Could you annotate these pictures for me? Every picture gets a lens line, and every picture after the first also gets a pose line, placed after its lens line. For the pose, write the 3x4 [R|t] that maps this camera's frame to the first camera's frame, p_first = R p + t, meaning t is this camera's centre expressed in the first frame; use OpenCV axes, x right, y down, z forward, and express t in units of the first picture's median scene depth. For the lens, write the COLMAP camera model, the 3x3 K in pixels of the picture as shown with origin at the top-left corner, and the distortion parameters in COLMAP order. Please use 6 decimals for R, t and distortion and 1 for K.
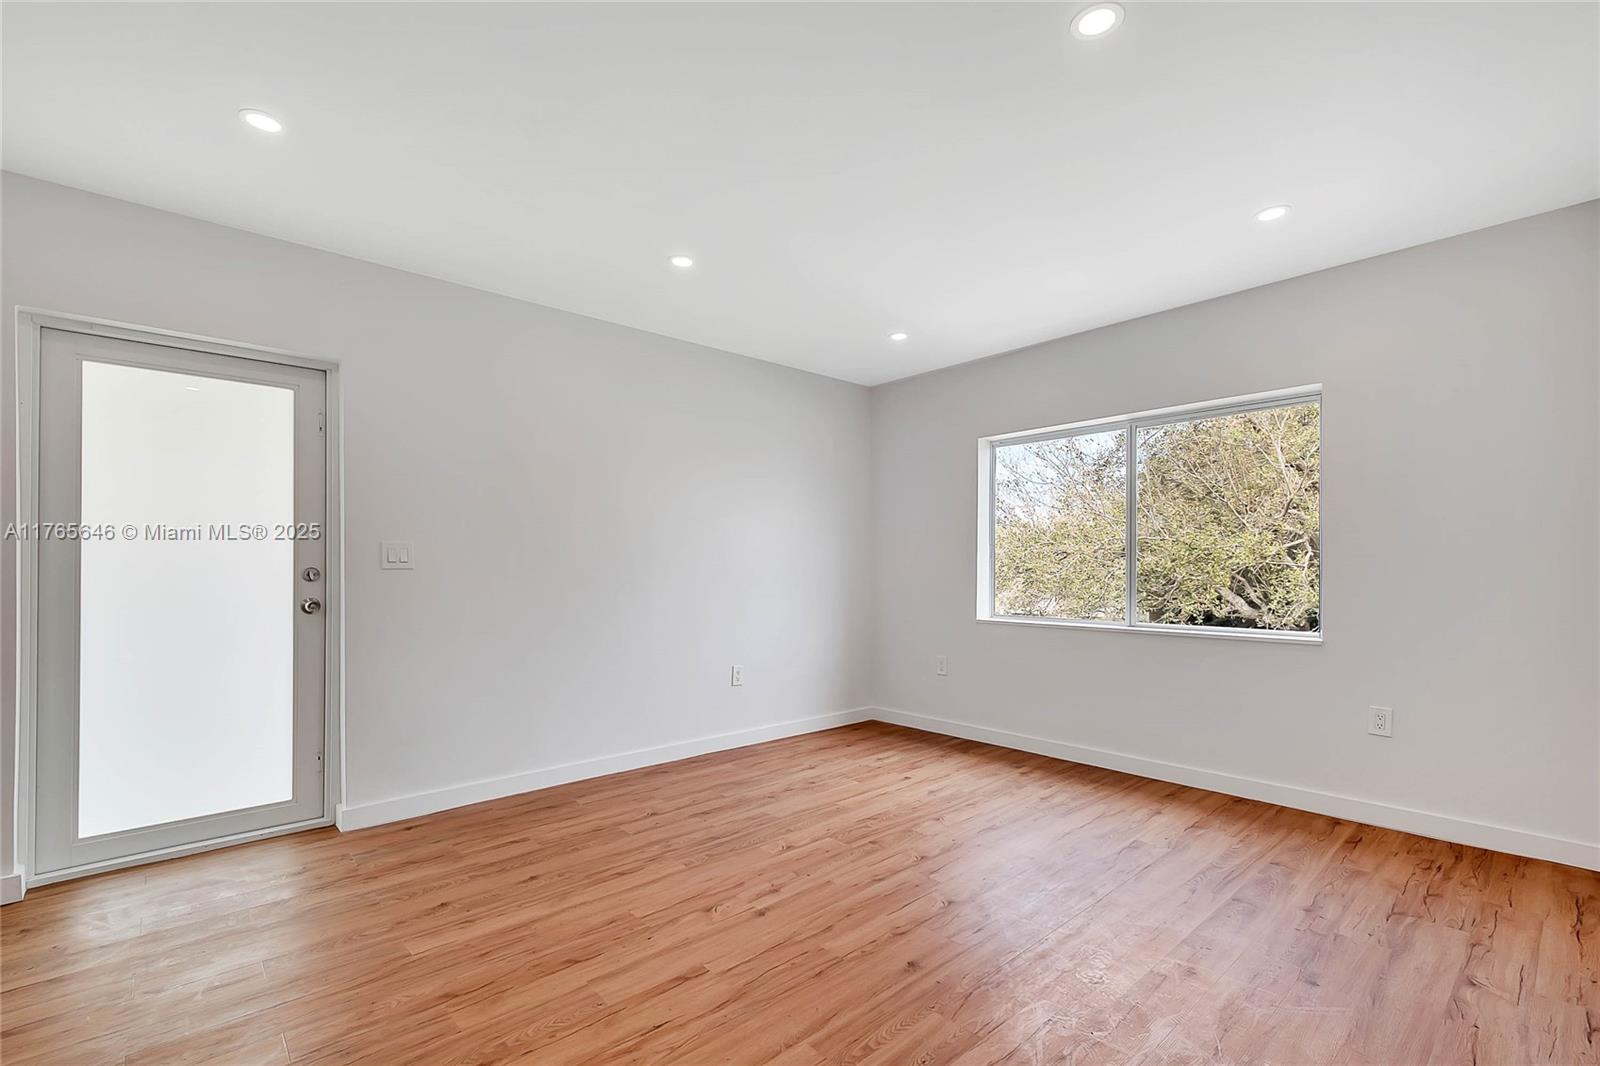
lens RADIAL K [[708.8, 0, 791.3], [0, 708.8, 560.7], [0, 0, 1]] dist [-0.000353, -0.000241]
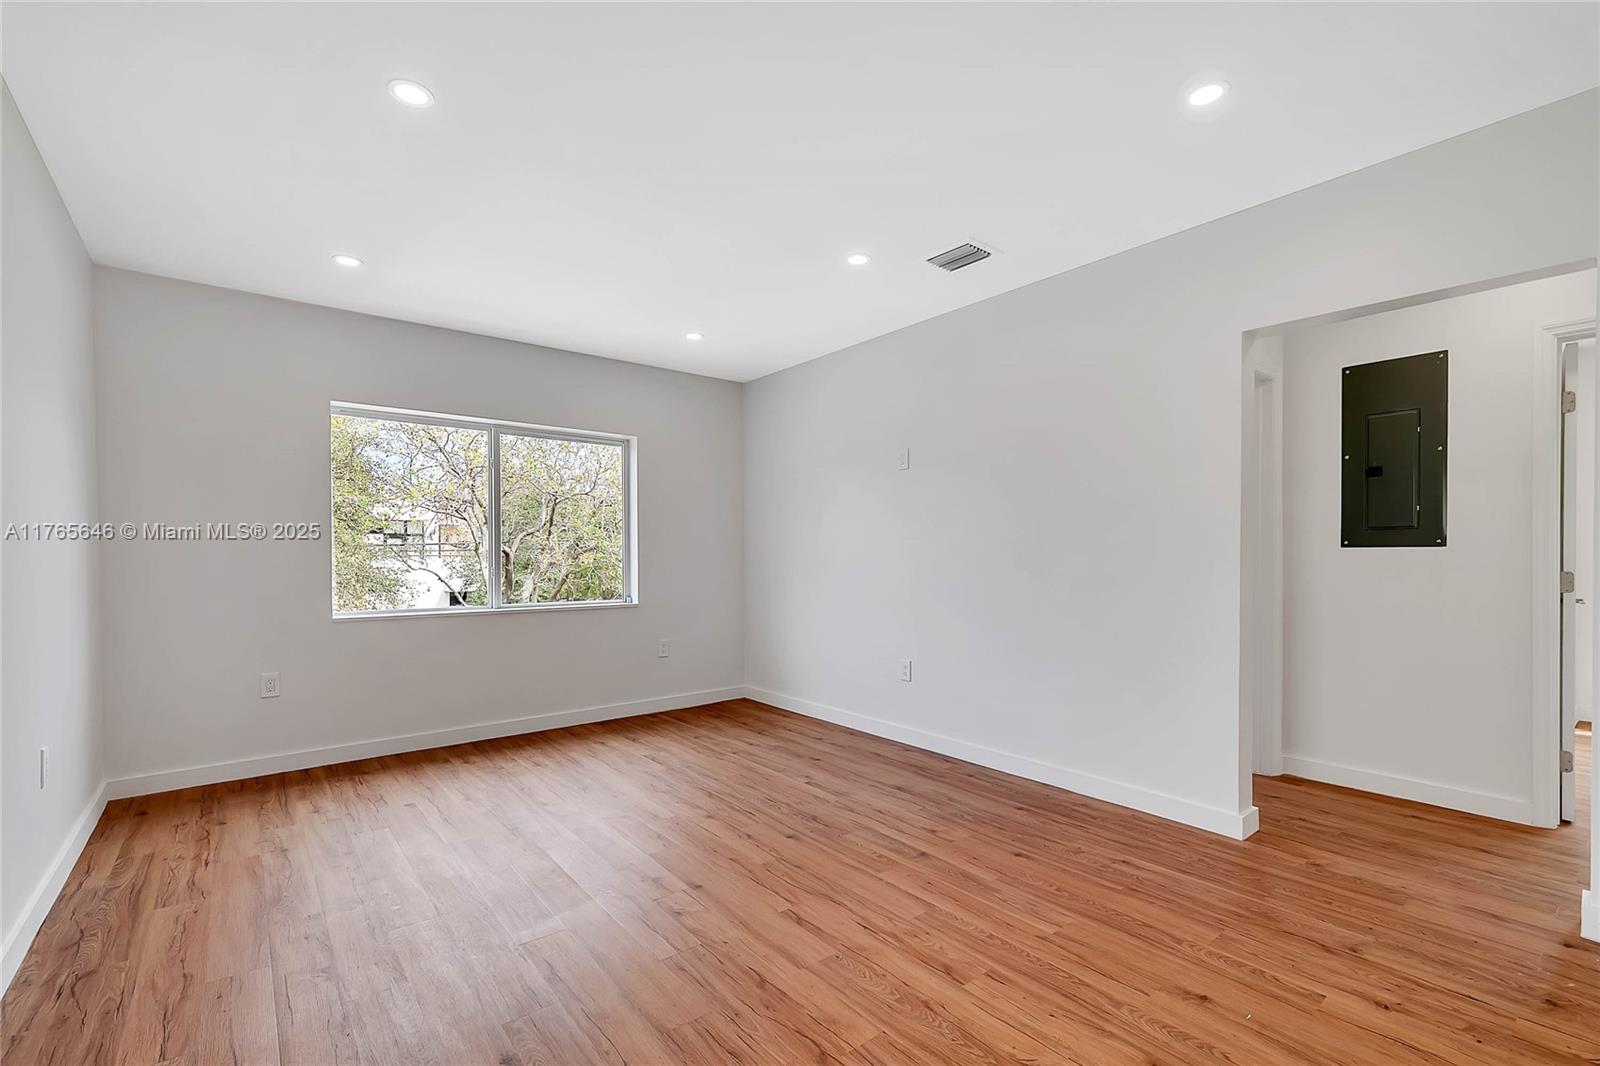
lens RADIAL K [[708.8, 0, 791.3], [0, 708.8, 560.7], [0, 0, 1]] dist [-0.000353, -0.000241]
pose [[0.059093, -0.012812, 0.998170, -0.809831], [-0.001636, 0.999915, 0.012931, -0.001053], [-0.998251, -0.002397, 0.059067, 0.598773]]
